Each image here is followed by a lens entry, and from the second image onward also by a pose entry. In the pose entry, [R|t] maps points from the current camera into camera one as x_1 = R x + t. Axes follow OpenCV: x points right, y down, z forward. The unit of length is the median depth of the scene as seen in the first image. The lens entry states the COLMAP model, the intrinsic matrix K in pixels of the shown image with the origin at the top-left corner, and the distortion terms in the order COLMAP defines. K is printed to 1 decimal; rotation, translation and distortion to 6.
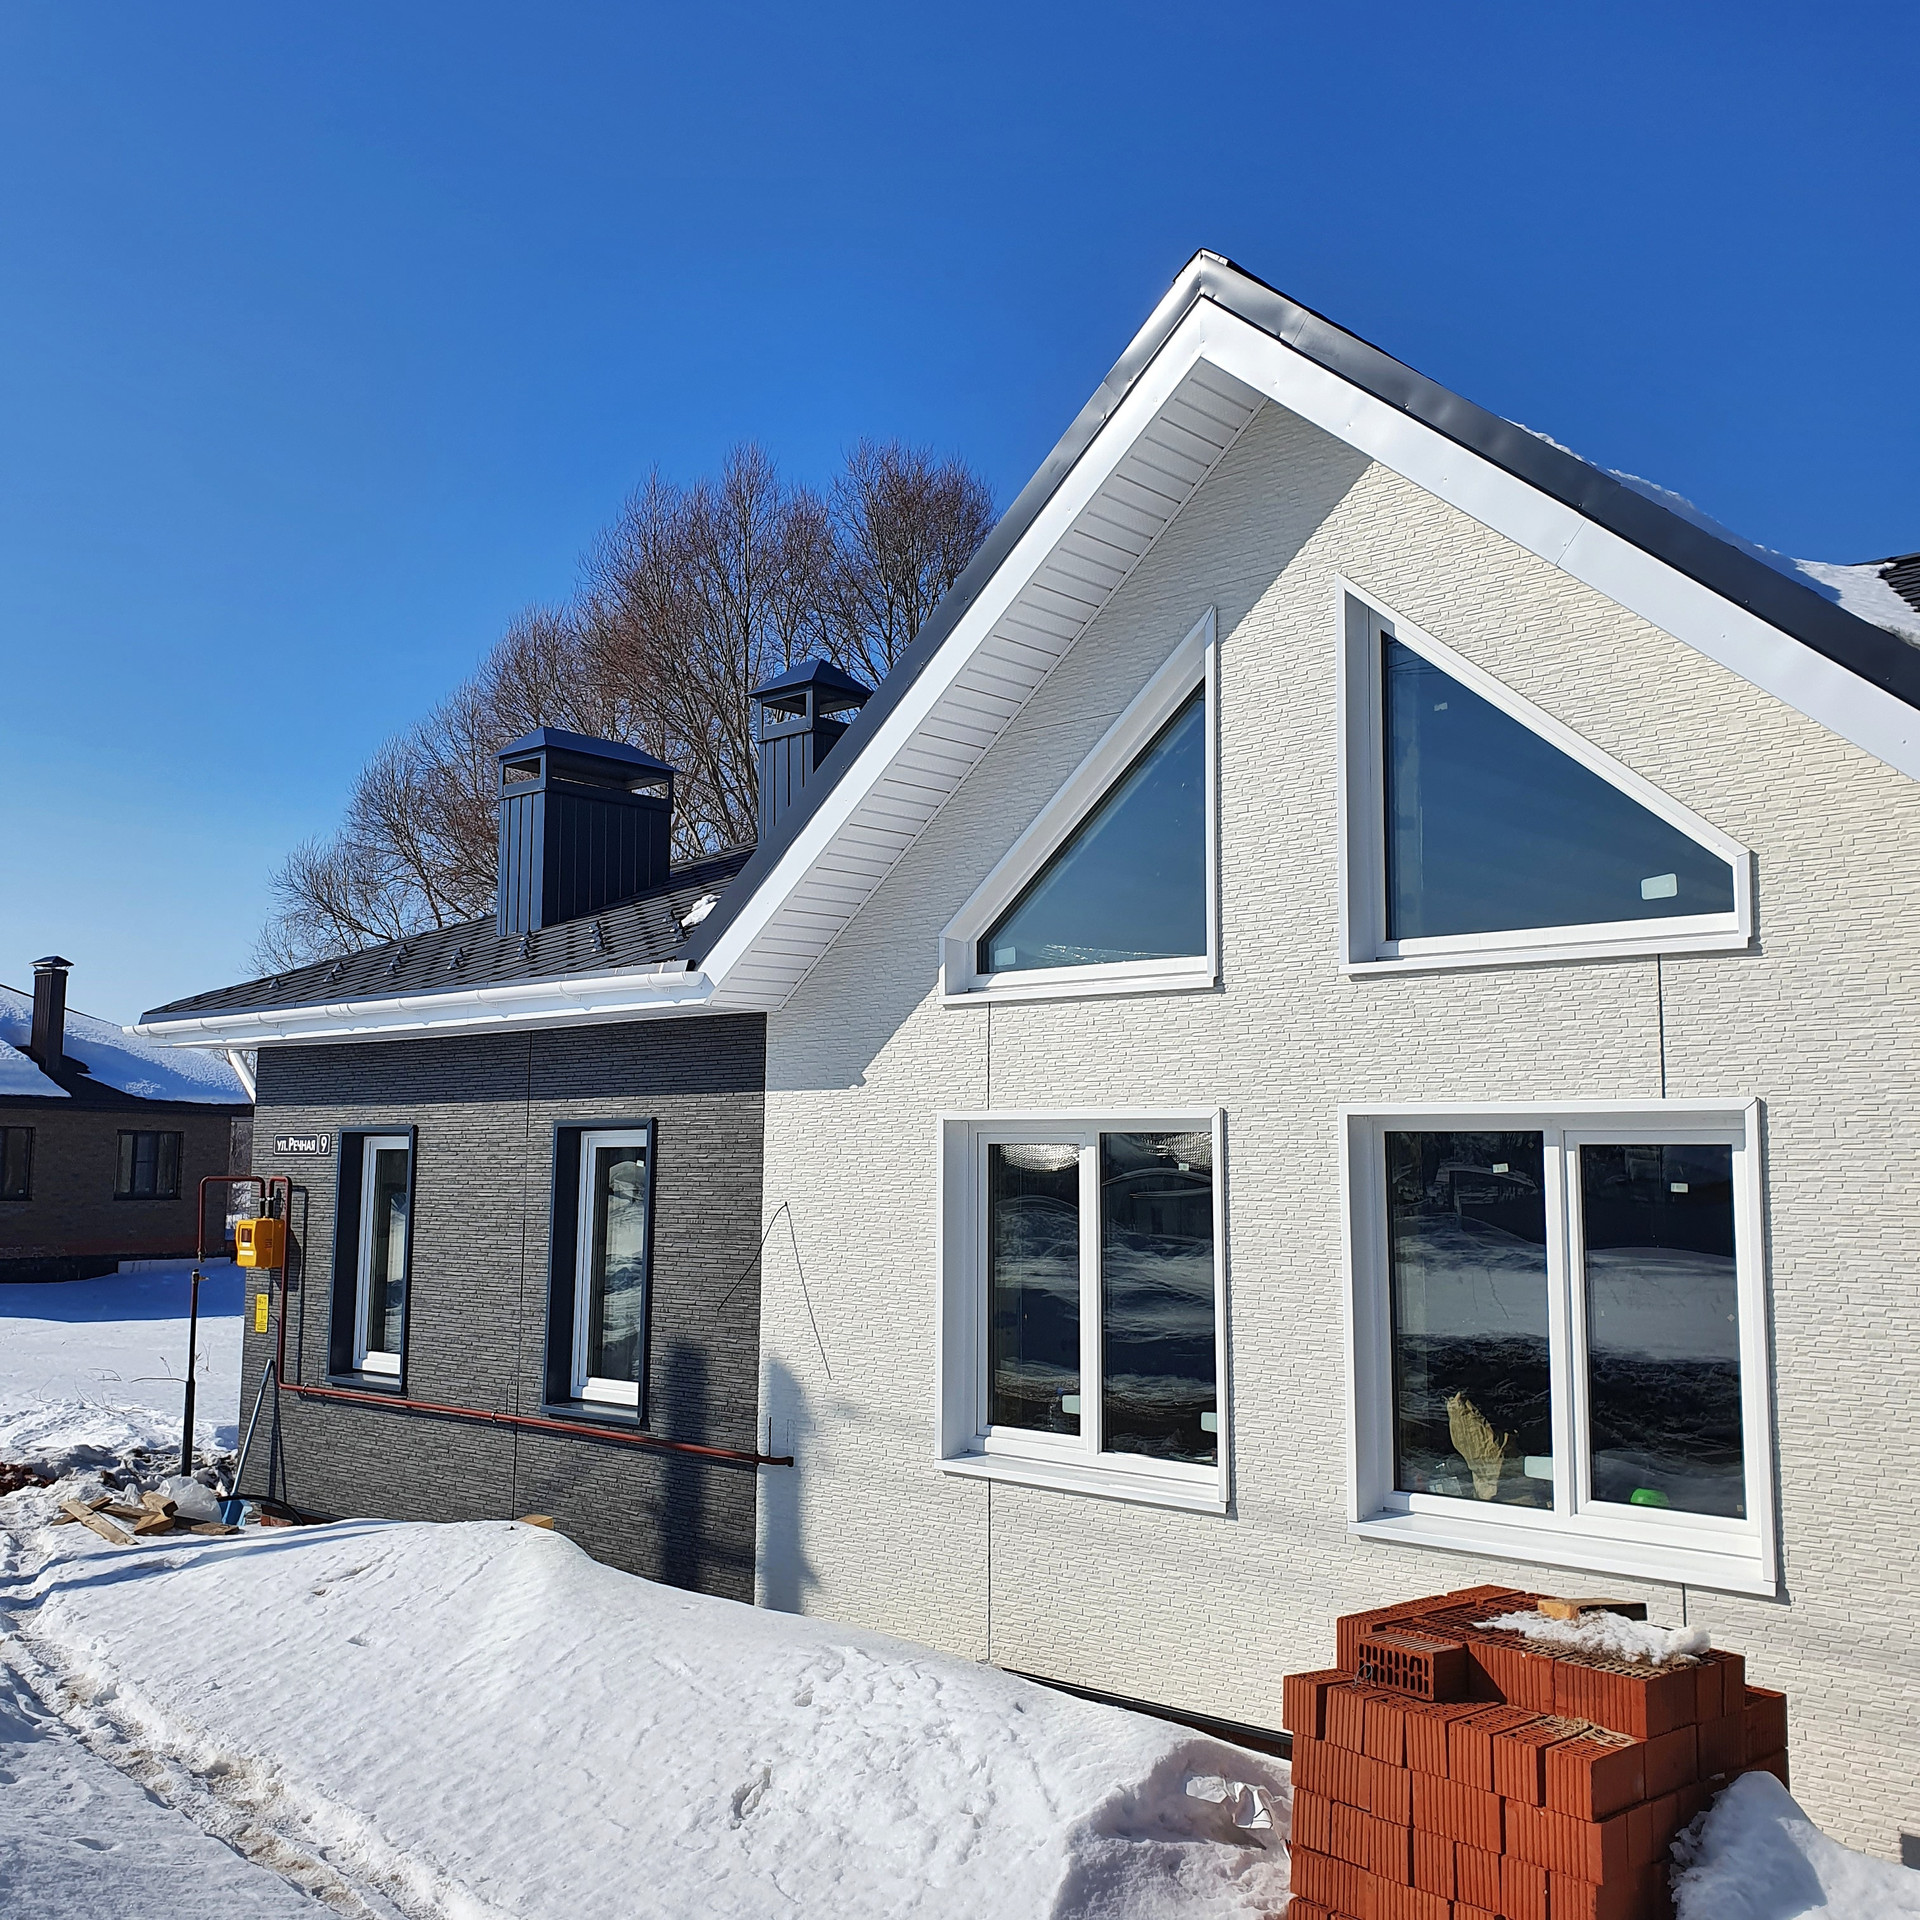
lens RADIAL K [[1922.9, 0, 960.6], [0, 1922.9, 962.7], [0, 0, 1]] dist [0.178457, -0.441950]
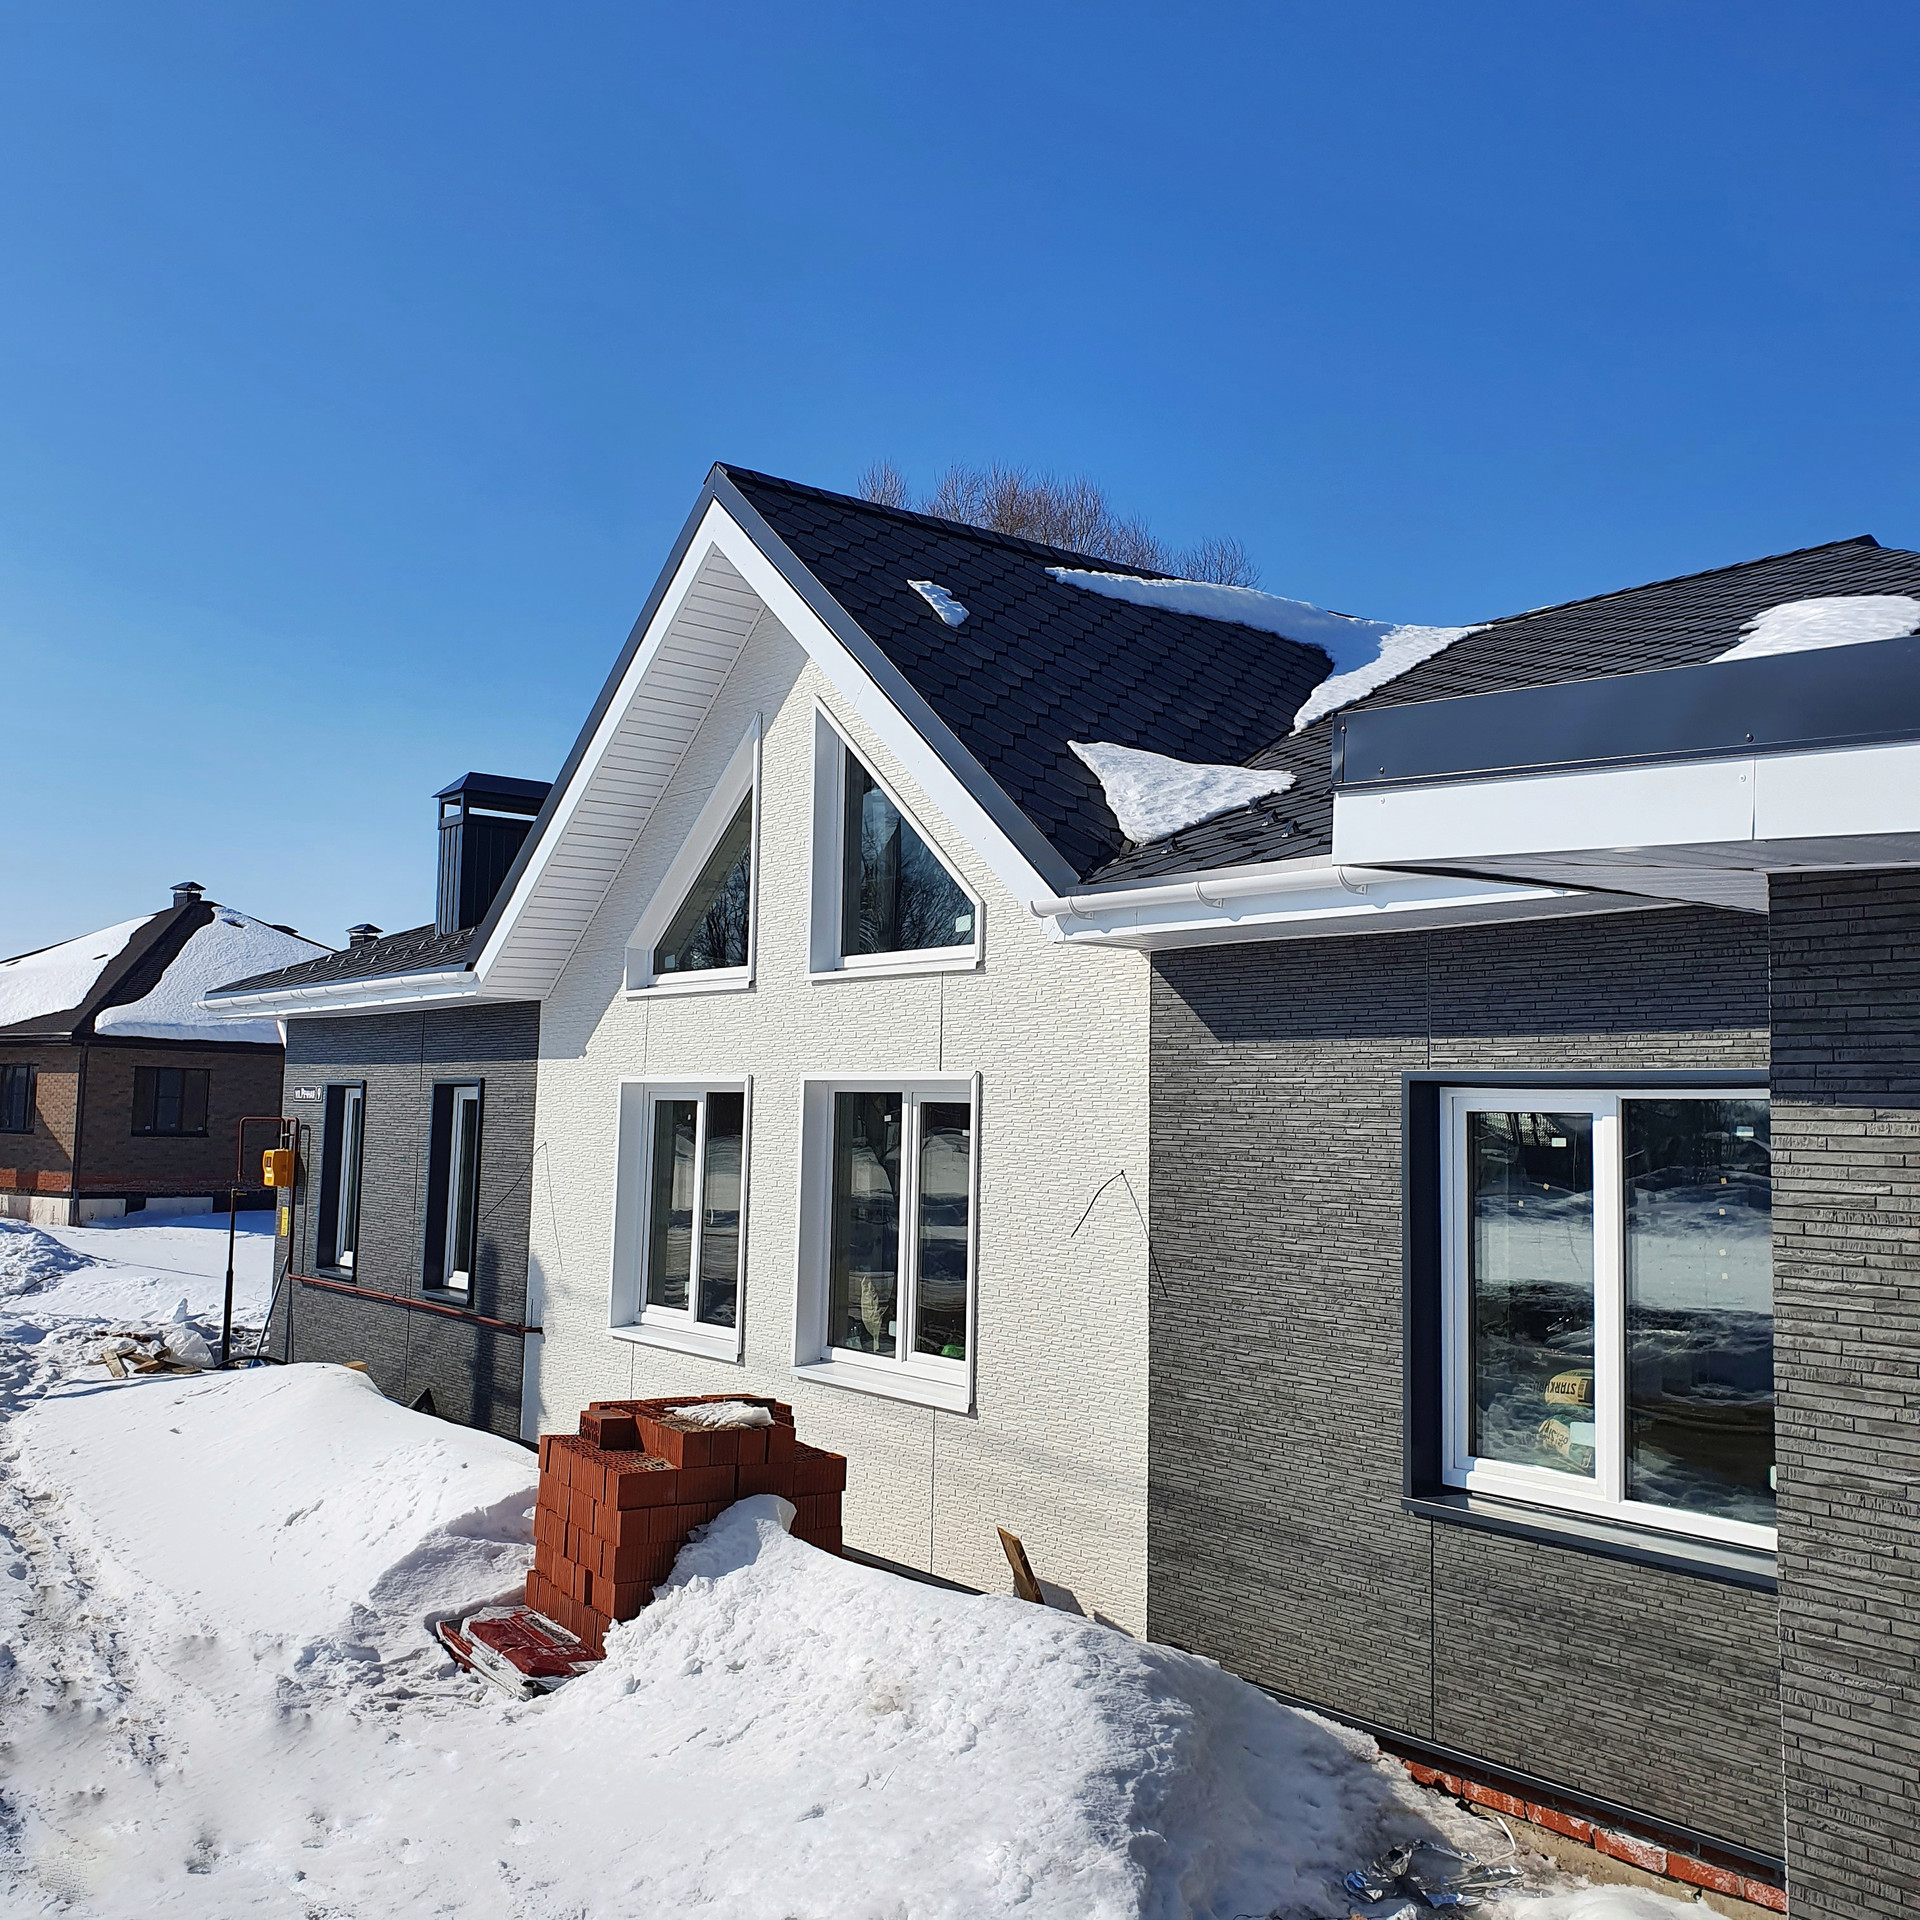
lens RADIAL K [[1893.5, 0, 961.7], [0, 1893.5, 950.9], [0, 0, 1]] dist [0.221831, -0.546217]
pose [[0.984076, -0.001450, -0.177744, 0.433553], [0.004320, 0.999866, 0.015758, -0.029067], [0.177698, -0.016275, 0.983951, -0.264870]]
